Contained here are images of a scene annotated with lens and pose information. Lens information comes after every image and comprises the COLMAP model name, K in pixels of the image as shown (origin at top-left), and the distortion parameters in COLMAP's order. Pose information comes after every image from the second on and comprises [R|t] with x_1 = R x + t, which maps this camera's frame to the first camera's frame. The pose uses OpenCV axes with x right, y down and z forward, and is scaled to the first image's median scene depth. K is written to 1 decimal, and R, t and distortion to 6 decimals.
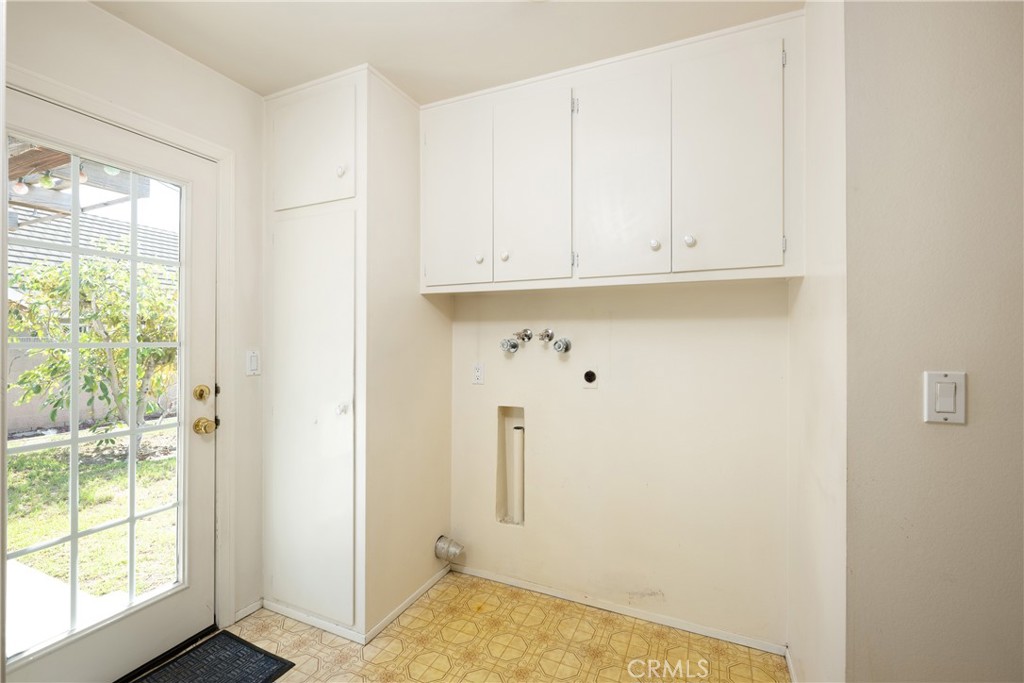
lens RADIAL K [[439.5, 0, 511.5], [0, 439.5, 339.4], [0, 0, 1]] dist [-0.000208, -0.000003]
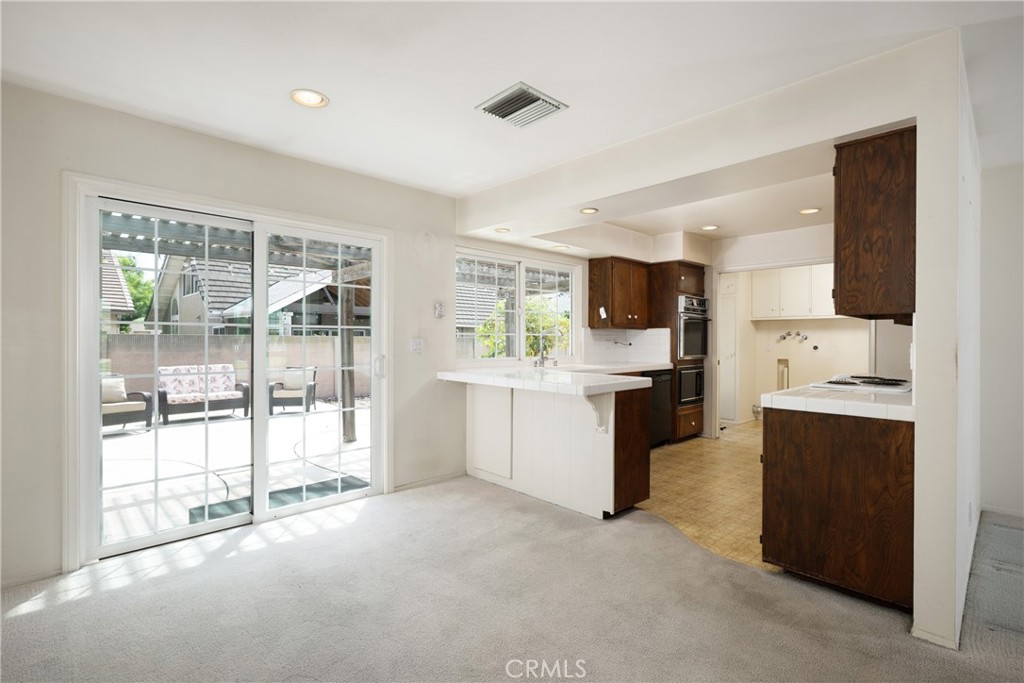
lens RADIAL K [[468.2, 0, 511.4], [0, 468.2, 342.3], [0, 0, 1]] dist [0.000381, 0.000025]
pose [[0.923428, -0.011952, -0.383586, -0.467958], [0.010413, 0.999927, -0.006087, 0.044989], [0.383631, 0.001627, 0.923485, -2.511971]]
